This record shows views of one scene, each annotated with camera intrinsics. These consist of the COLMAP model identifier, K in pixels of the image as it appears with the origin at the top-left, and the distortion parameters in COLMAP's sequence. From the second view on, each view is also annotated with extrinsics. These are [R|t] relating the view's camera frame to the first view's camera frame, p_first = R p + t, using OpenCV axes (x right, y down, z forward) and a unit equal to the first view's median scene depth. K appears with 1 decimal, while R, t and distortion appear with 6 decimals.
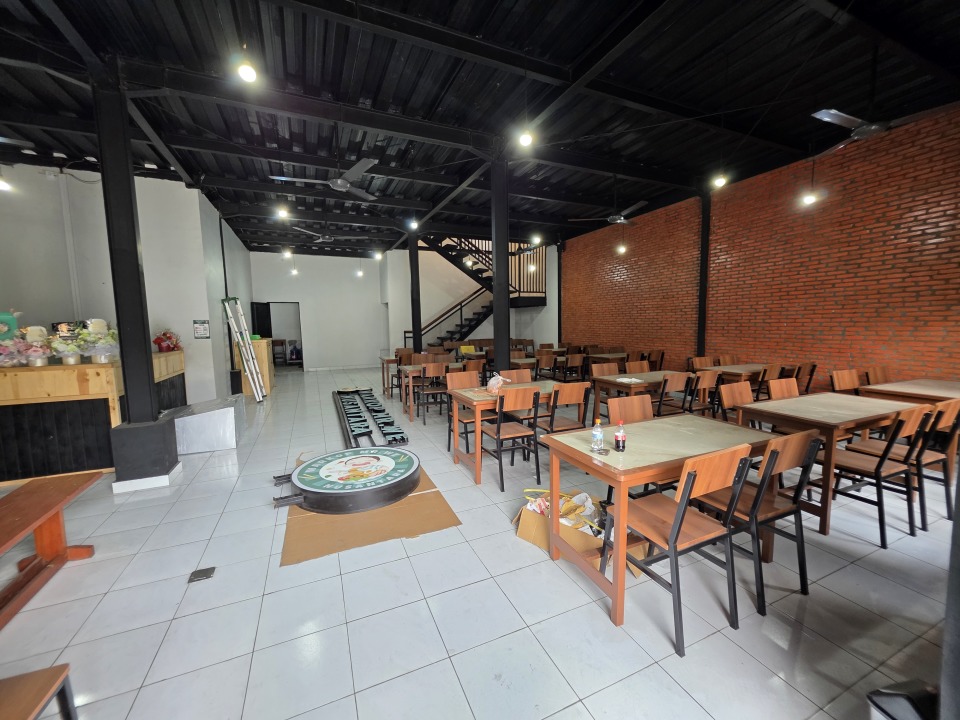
lens RADIAL K [[386.6, 0, 479.3], [0, 386.6, 360.6], [0, 0, 1]] dist [0.003280, -0.000643]
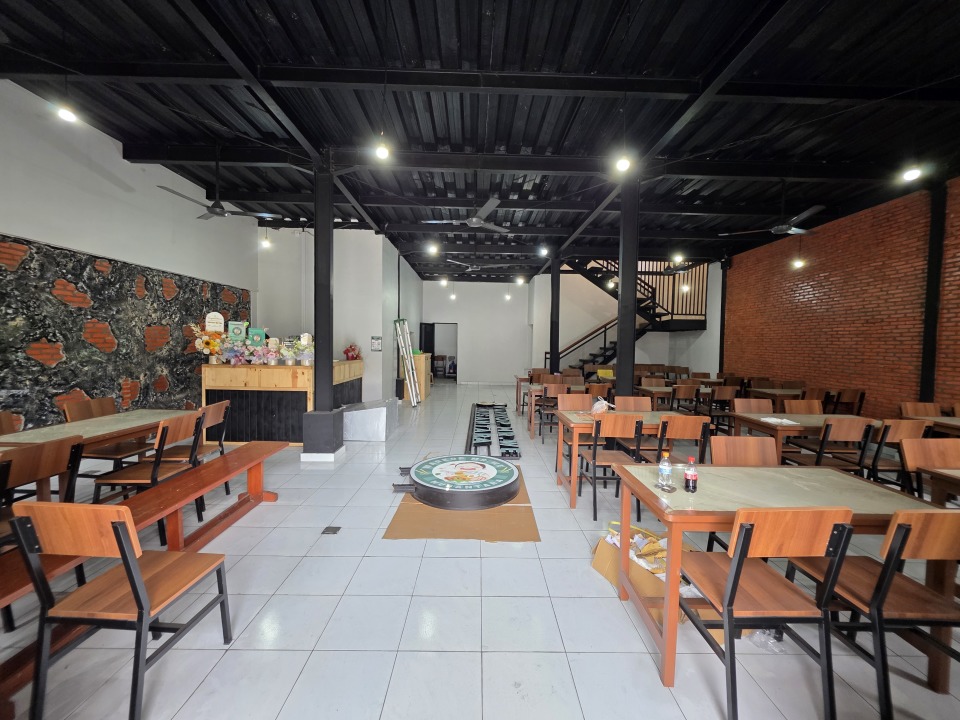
lens RADIAL K [[386.6, 0, 481.4], [0, 386.6, 359.5], [0, 0, 1]] dist [0.003280, -0.000643]
pose [[0.917231, 0.047815, -0.395475, 0.129356], [-0.070611, 0.996565, -0.043279, 0.000249], [0.392047, 0.067621, 0.917457, -0.019302]]
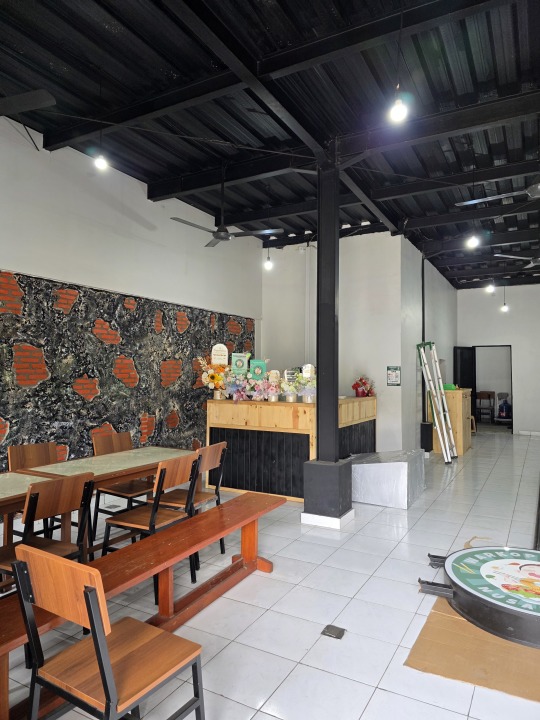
lens RADIAL K [[483.7, 0, 269.8], [0, 483.7, 358.6], [0, 0, 1]] dist [0.060682, -0.048197]
pose [[0.600866, -0.006180, -0.799326, 0.086865], [-0.092094, 0.992776, -0.076904, -0.003437], [0.794027, 0.119822, 0.595956, 0.041833]]
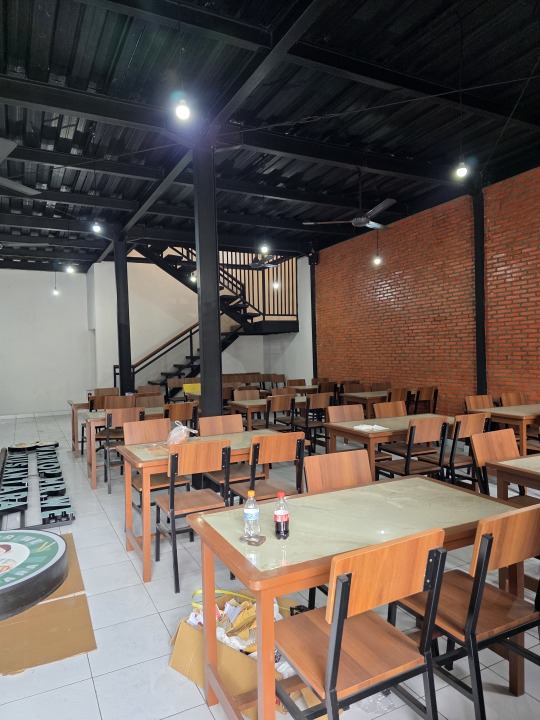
lens RADIAL K [[483.7, 0, 267.5], [0, 483.7, 360.4], [0, 0, 1]] dist [0.060682, -0.048197]
pose [[0.998957, -0.009973, 0.044553, 0.150577], [0.013650, 0.996456, -0.082998, -0.005014], [-0.043567, 0.083520, 0.995553, 0.054417]]
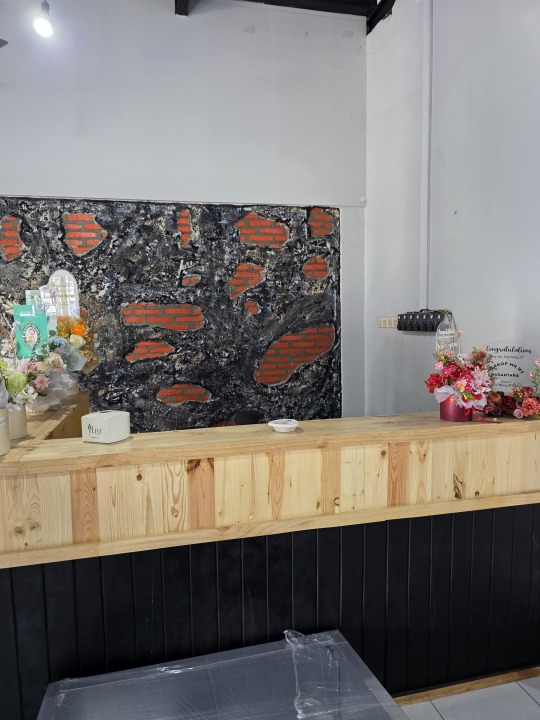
lens RADIAL K [[483.7, 0, 271.4], [0, 483.7, 355.1], [0, 0, 1]] dist [0.060682, -0.048197]
pose [[-0.203550, 0.127352, -0.970747, -0.604363], [-0.081473, 0.985862, 0.146419, -0.163938], [0.975669, 0.108893, -0.190296, 1.245709]]
